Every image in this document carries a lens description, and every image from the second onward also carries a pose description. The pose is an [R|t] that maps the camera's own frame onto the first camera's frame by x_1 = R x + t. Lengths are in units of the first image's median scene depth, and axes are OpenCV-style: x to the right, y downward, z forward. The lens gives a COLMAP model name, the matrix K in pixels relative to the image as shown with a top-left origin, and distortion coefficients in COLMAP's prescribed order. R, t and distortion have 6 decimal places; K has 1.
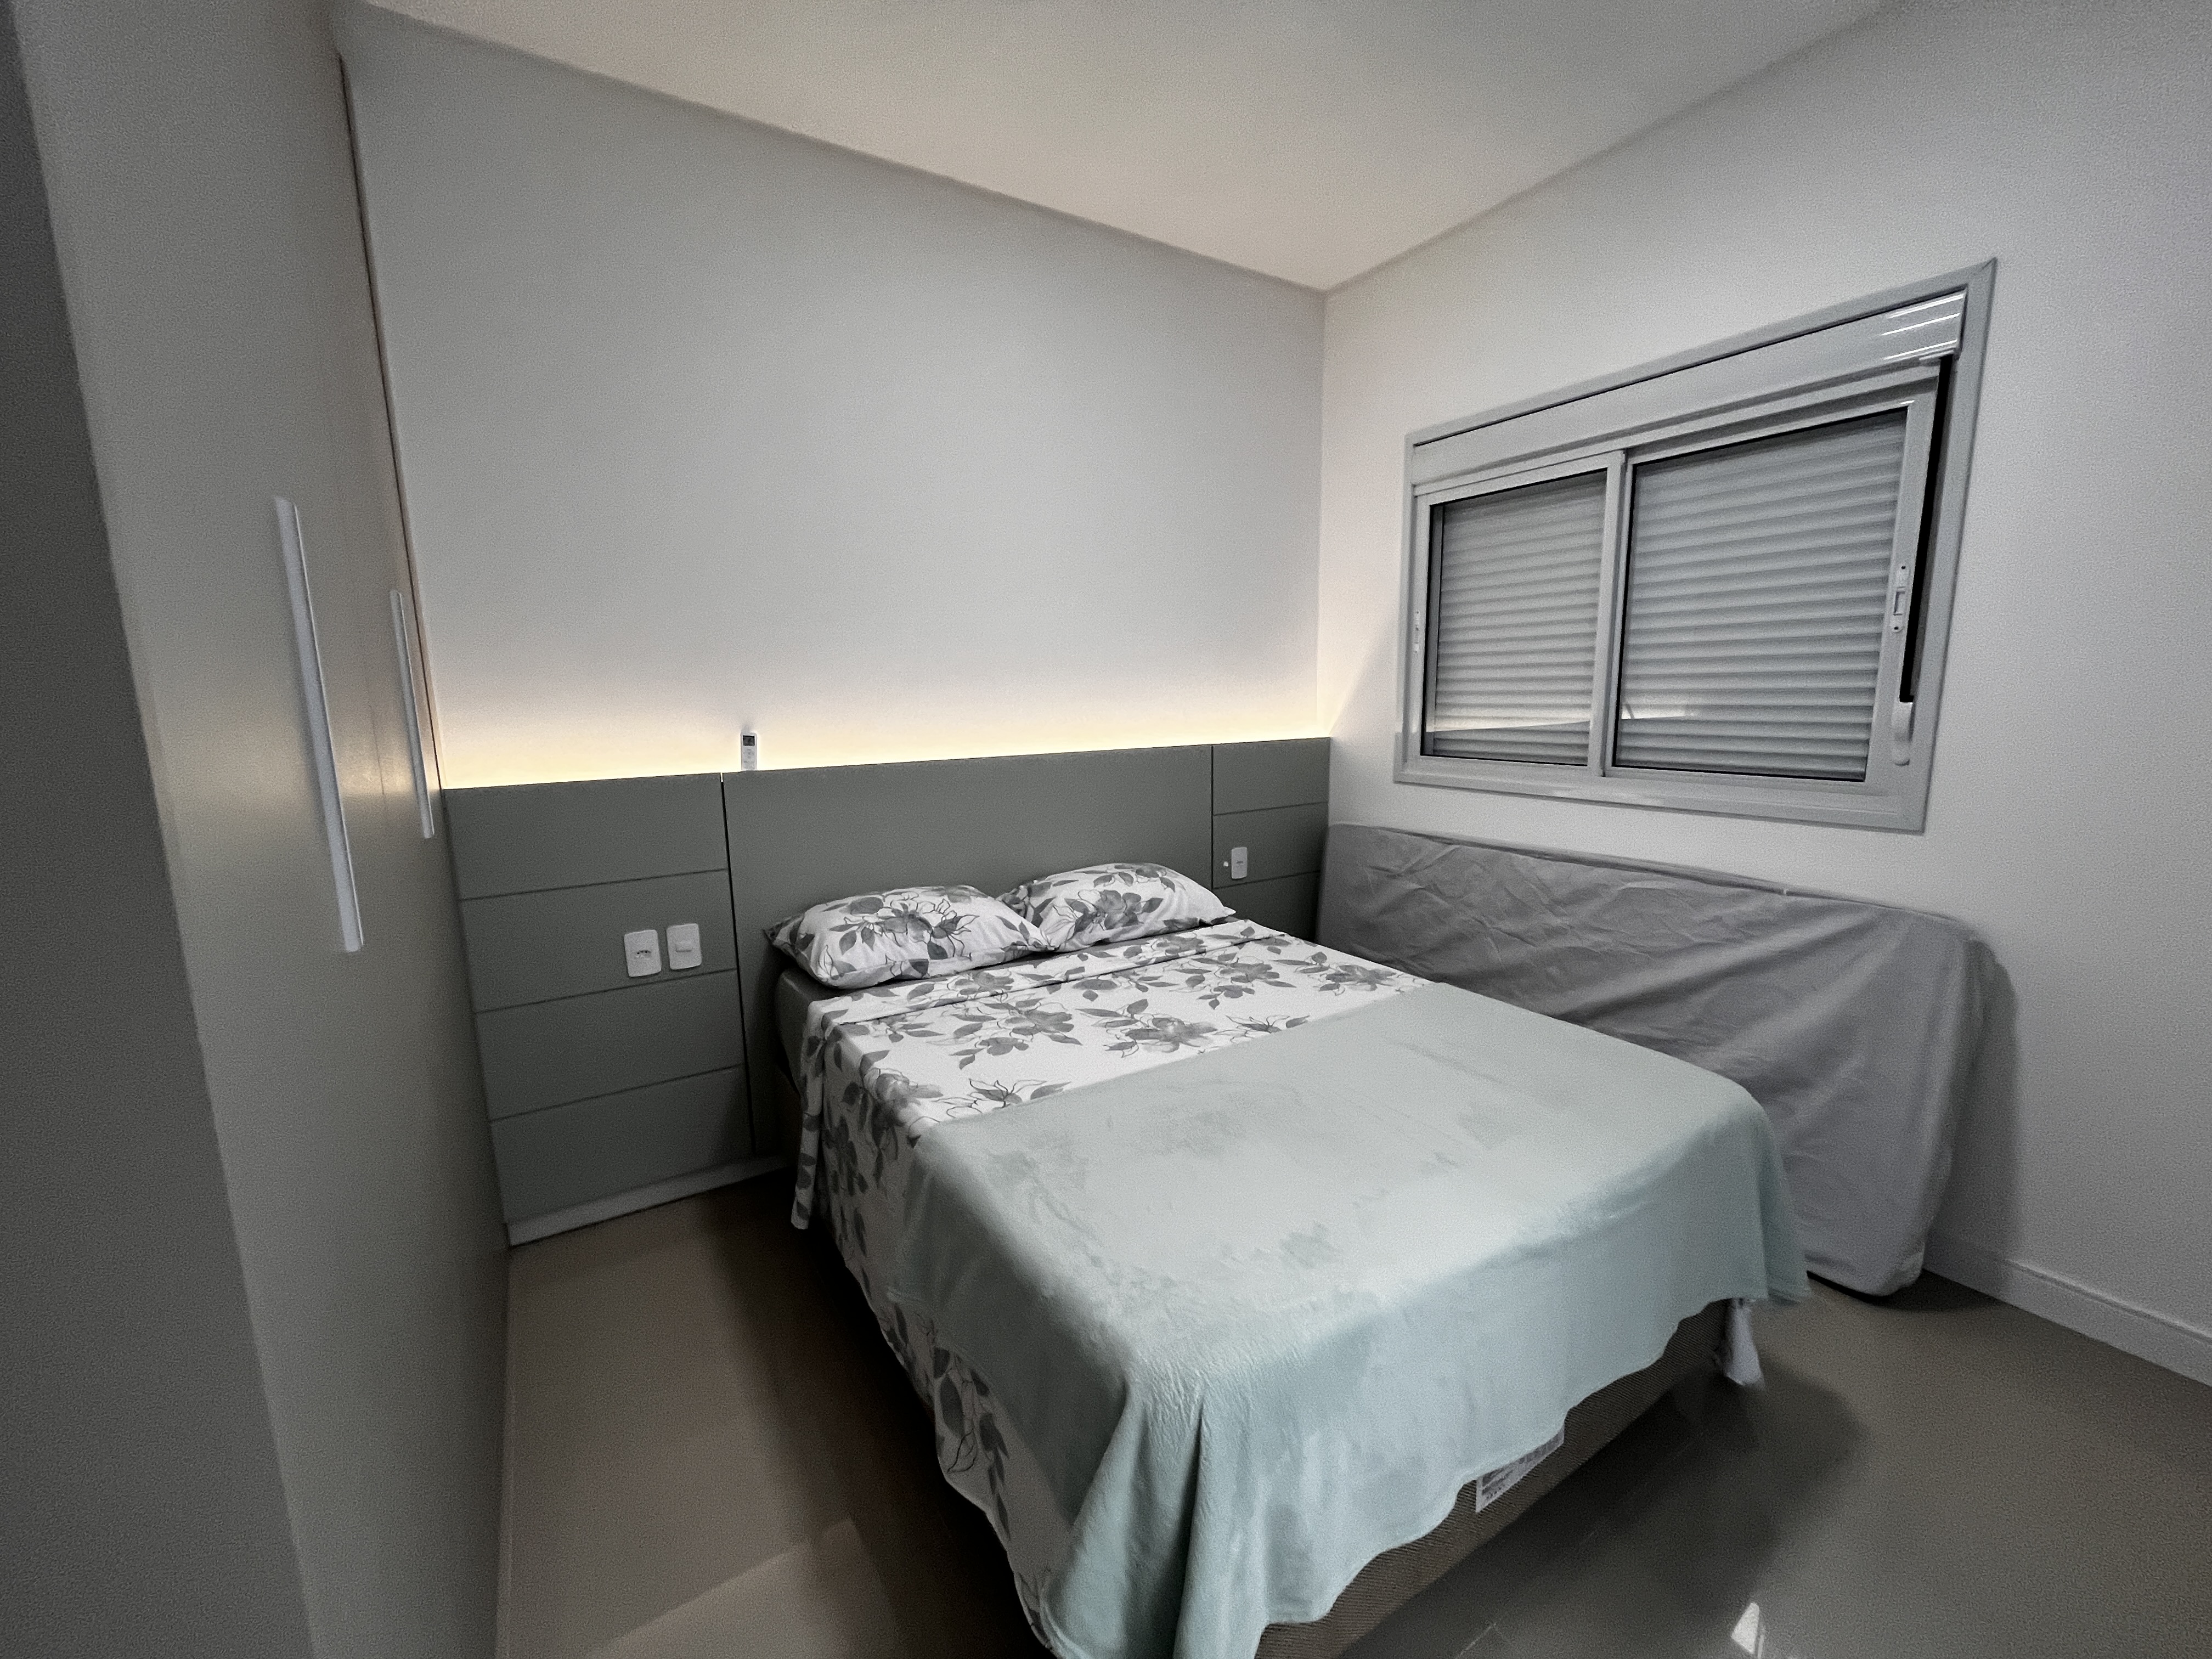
lens RADIAL K [[895.1, 0, 1106.0], [0, 895.1, 829.5], [0, 0, 1]] dist [-0.000197, -0.000163]
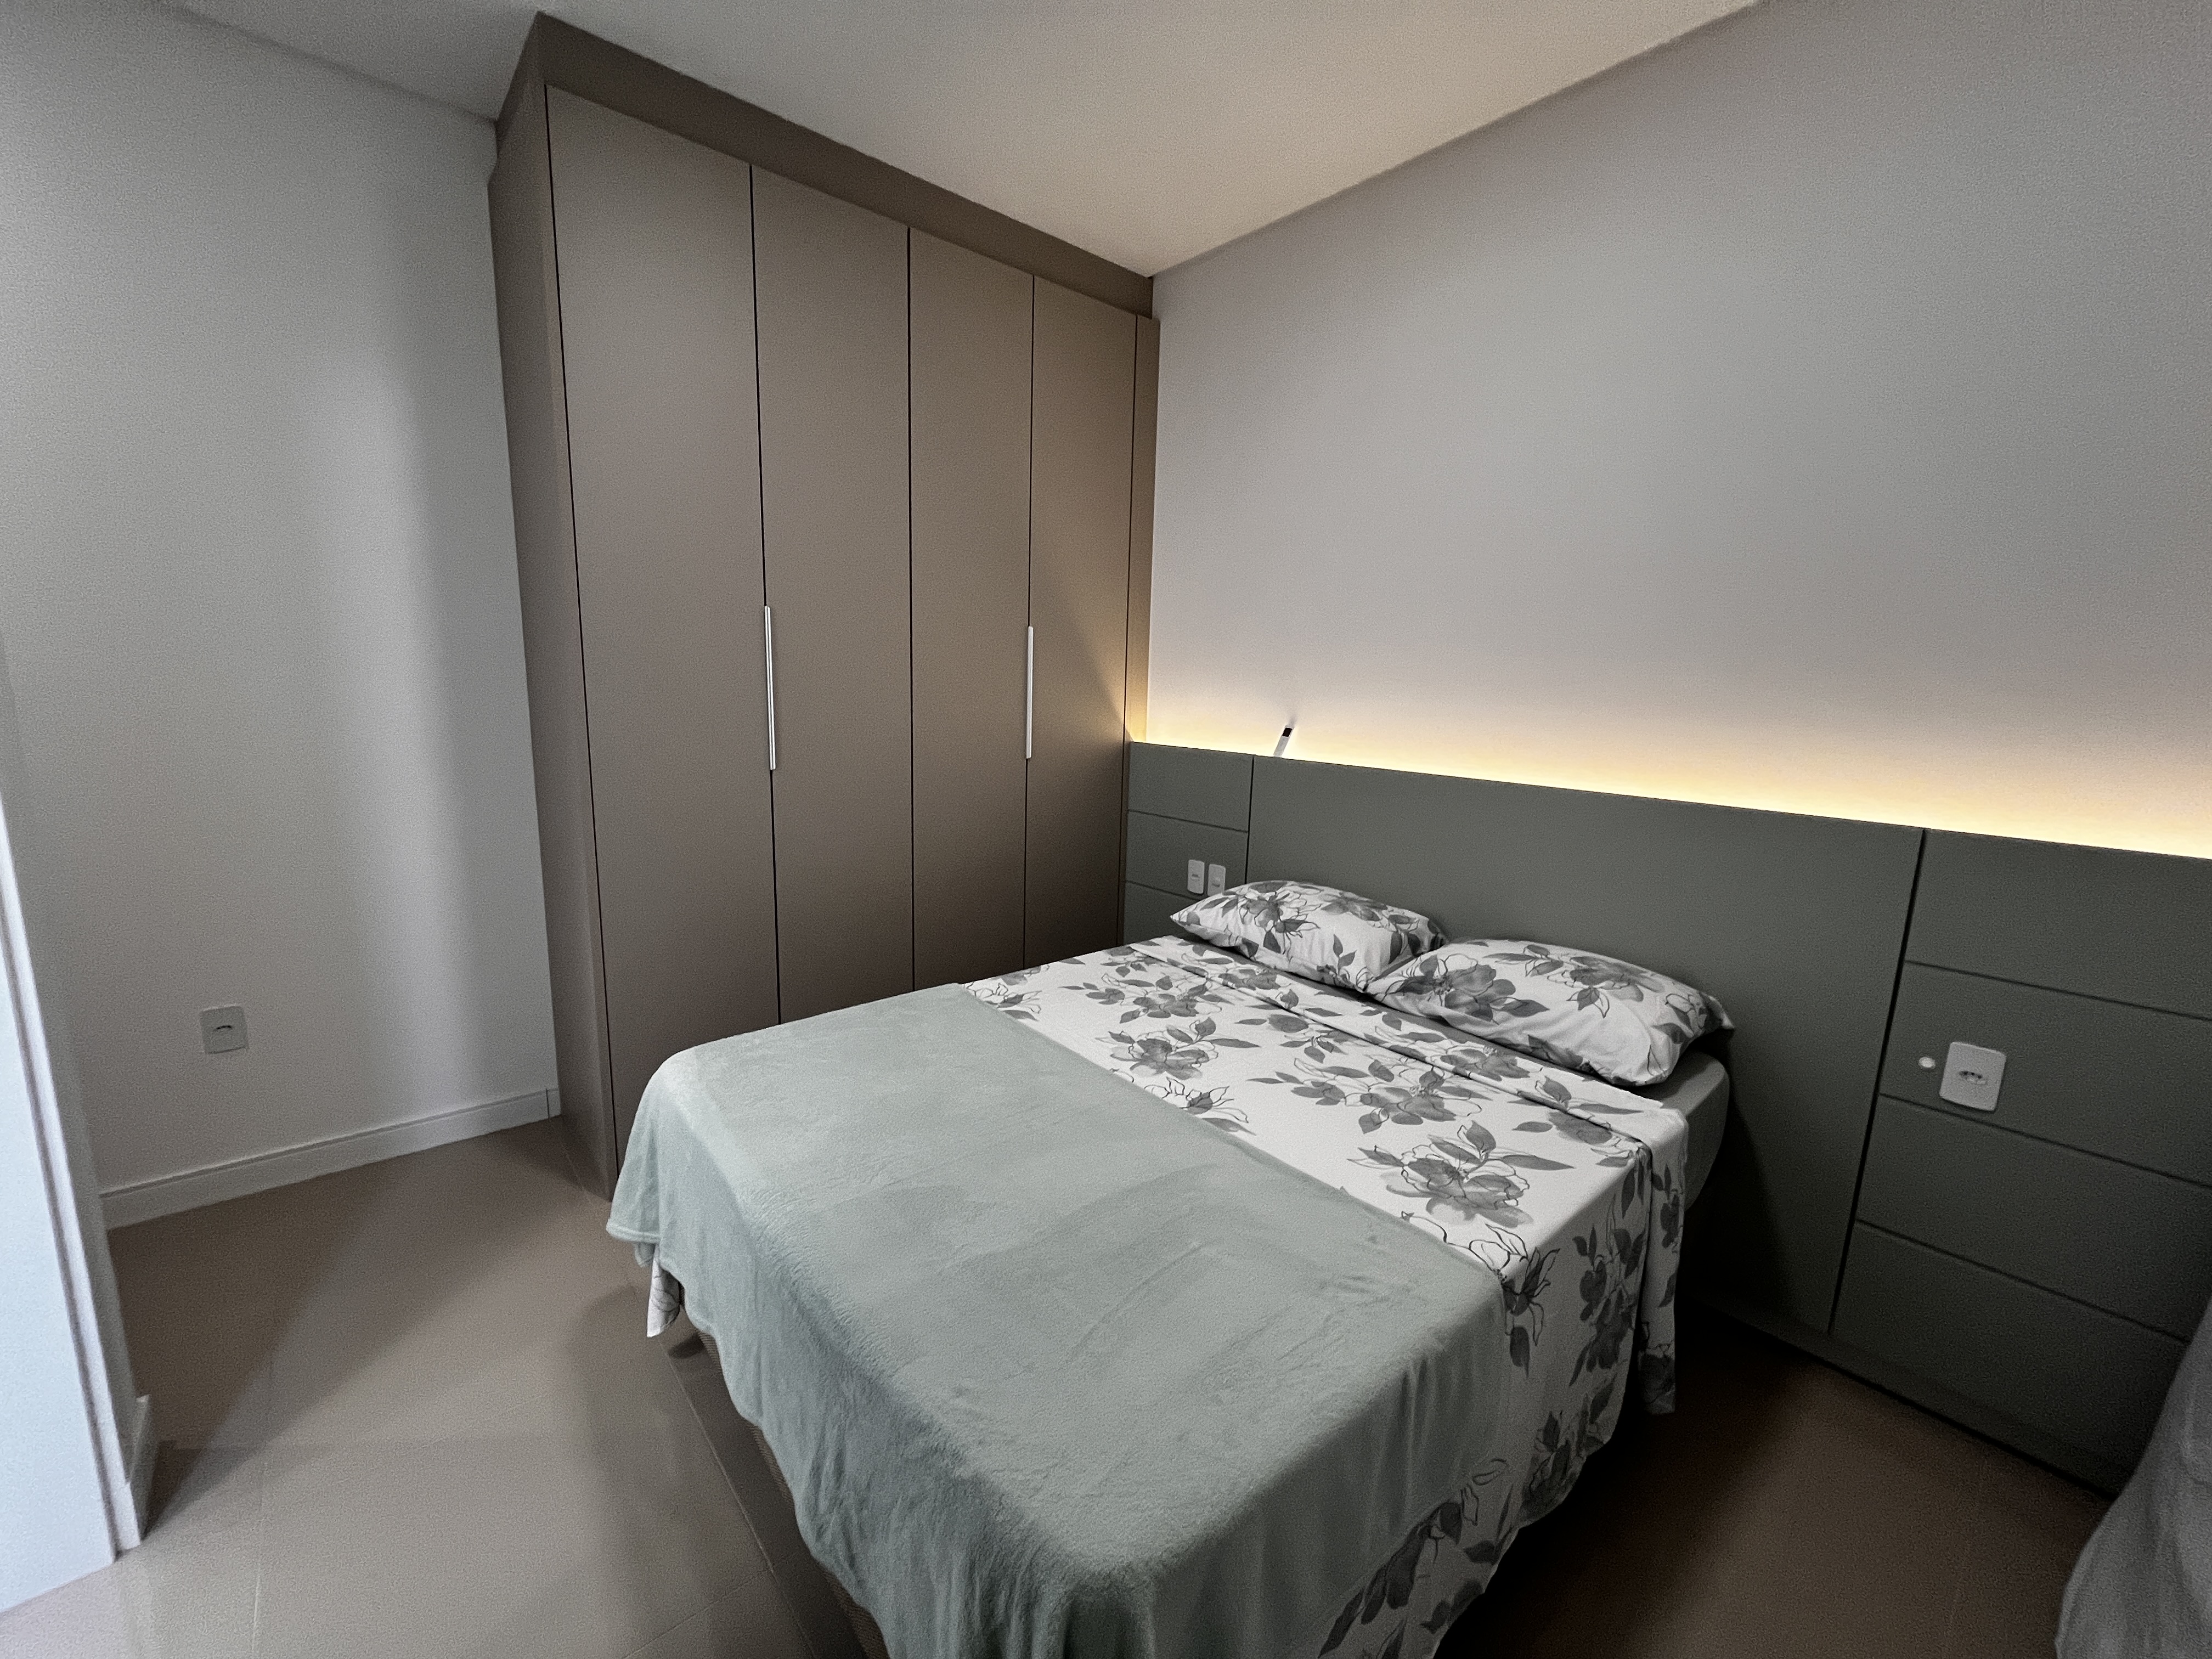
lens RADIAL K [[895.1, 0, 1106.0], [0, 895.1, 829.5], [0, 0, 1]] dist [-0.000197, -0.000163]
pose [[0.142103, 0.186779, -0.972070, 0.796846], [-0.186653, 0.969475, 0.158994, -0.126085], [0.972094, 0.158846, 0.172629, 0.617788]]
